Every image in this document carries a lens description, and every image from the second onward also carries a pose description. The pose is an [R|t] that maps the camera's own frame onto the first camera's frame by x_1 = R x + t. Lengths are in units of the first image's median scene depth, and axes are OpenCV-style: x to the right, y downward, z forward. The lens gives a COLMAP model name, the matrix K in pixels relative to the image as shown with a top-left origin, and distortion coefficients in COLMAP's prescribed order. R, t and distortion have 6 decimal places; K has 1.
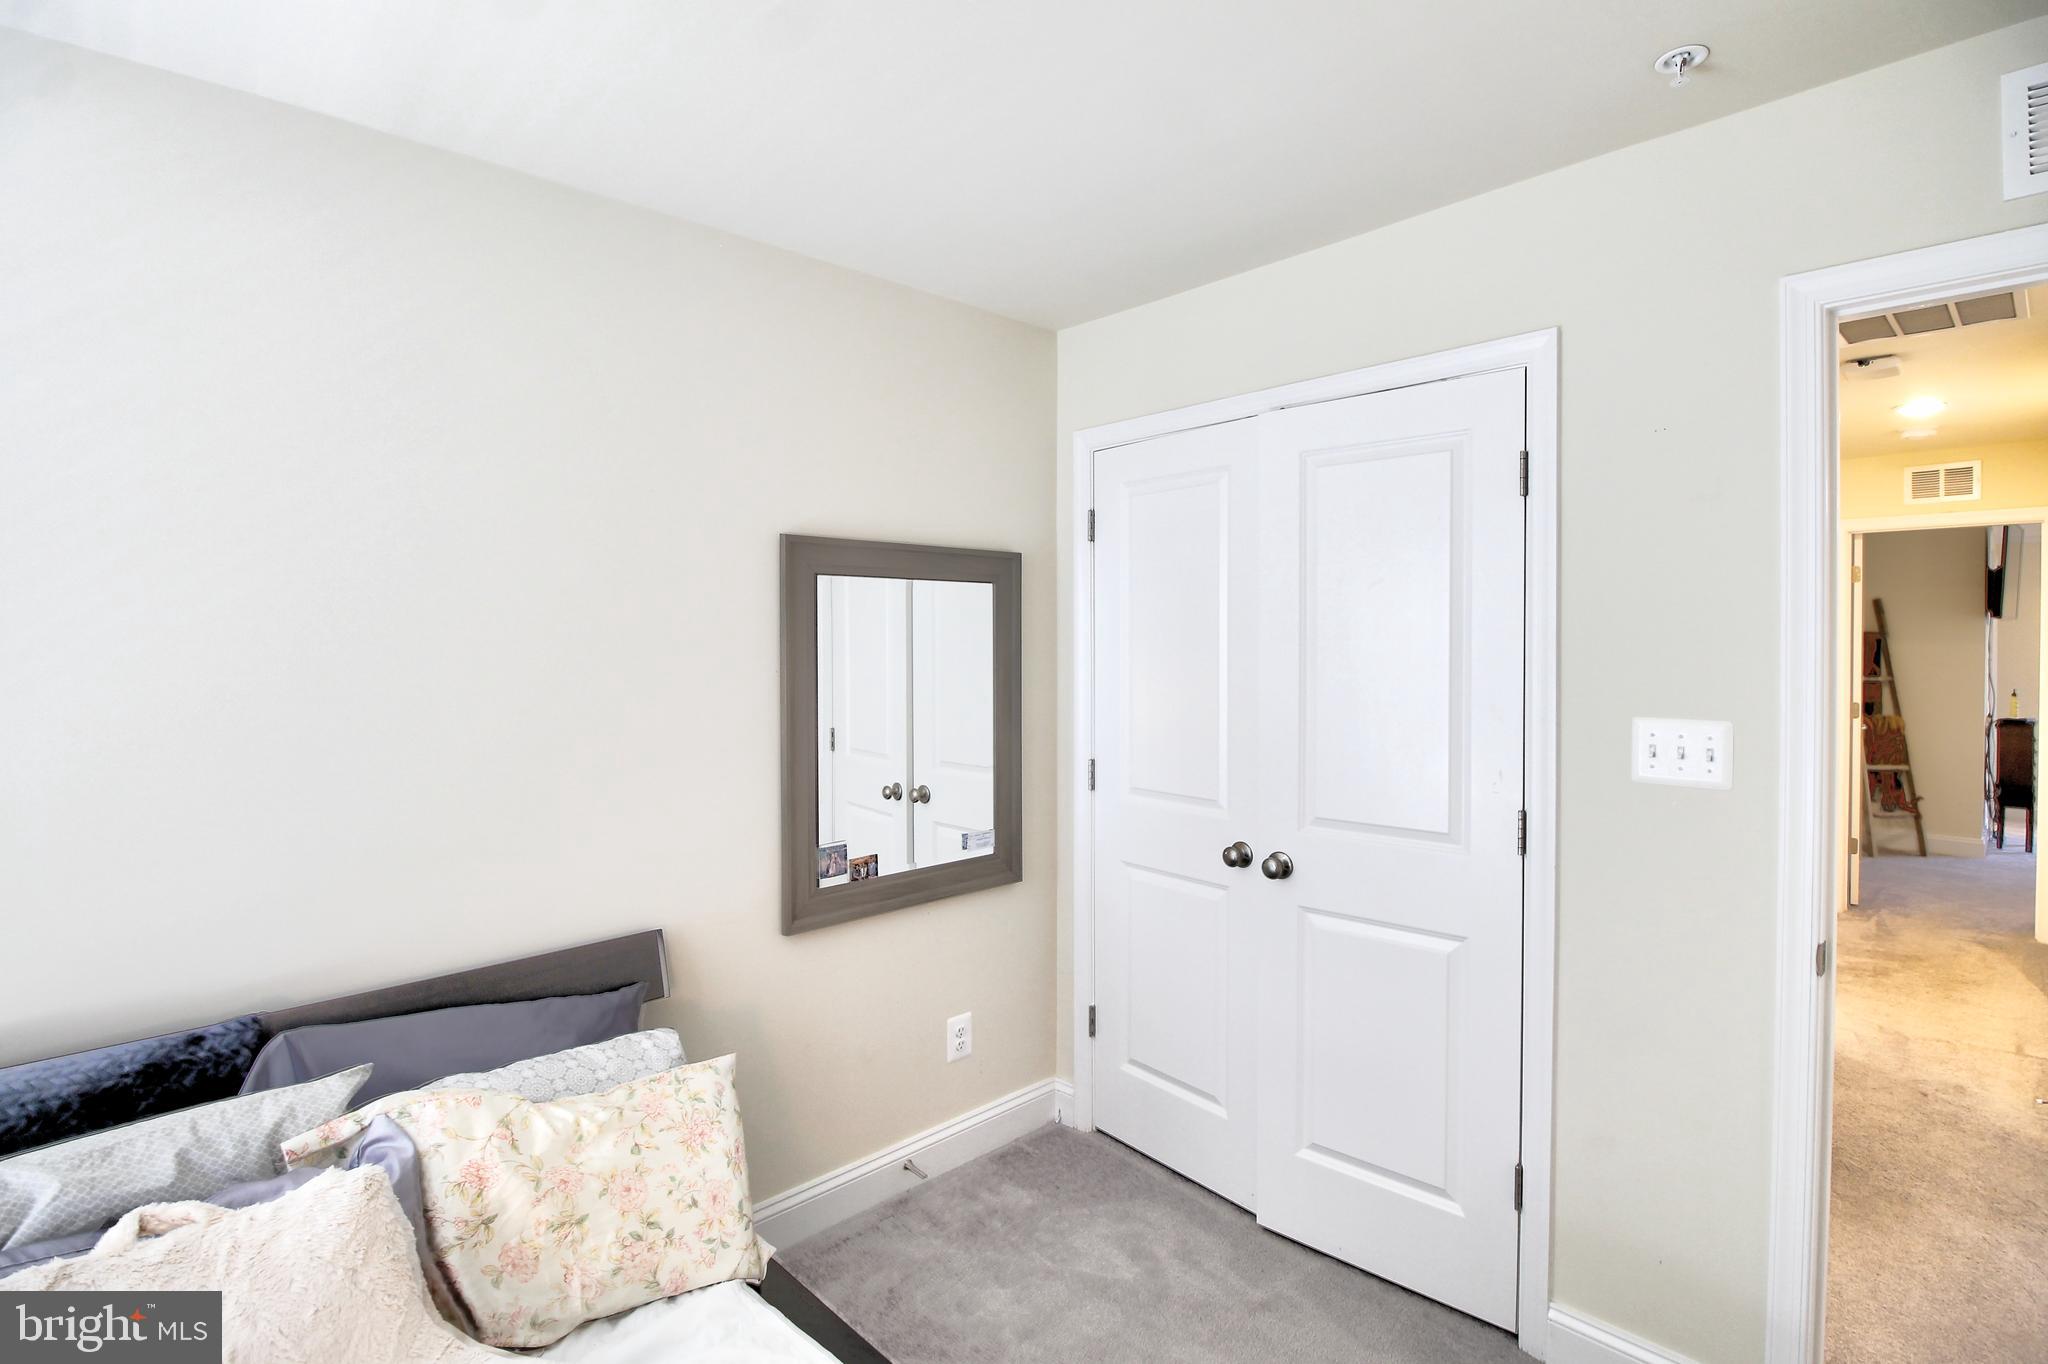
lens RADIAL K [[961.4, 0, 1027.3], [0, 961.4, 656.0], [0, 0, 1]] dist [-0.000760, -0.012250]
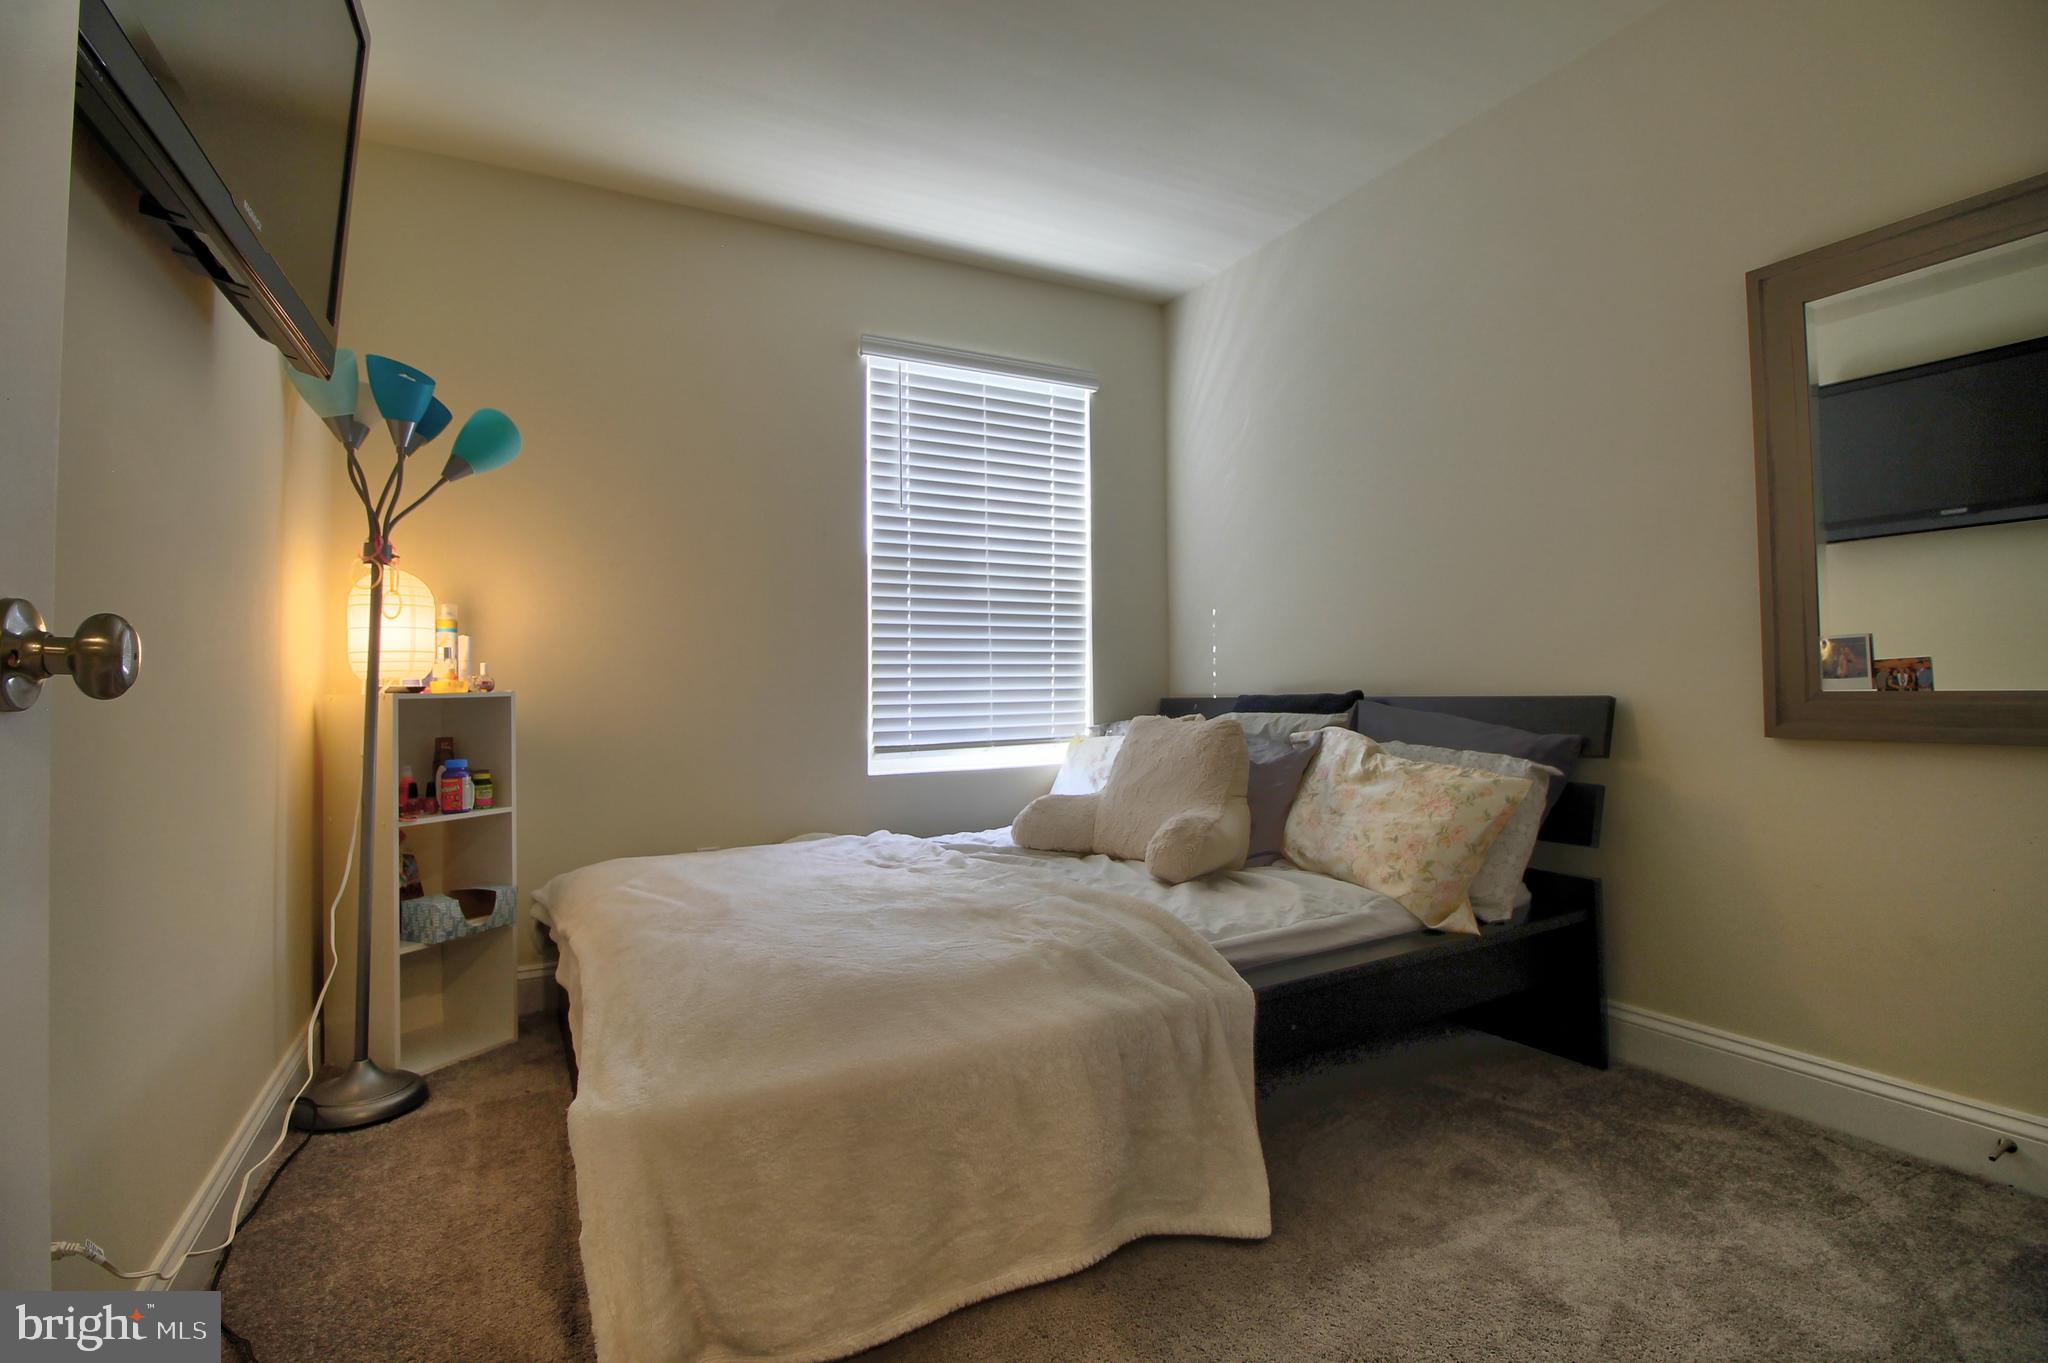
lens RADIAL K [[961.4, 0, 1027.3], [0, 961.4, 655.5], [0, 0, 1]] dist [-0.000760, -0.012250]
pose [[-0.261577, -0.019311, -0.964989, 0.476566], [0.002660, 0.999782, -0.020729, 0.151022], [0.965179, -0.007989, -0.261469, 0.379154]]
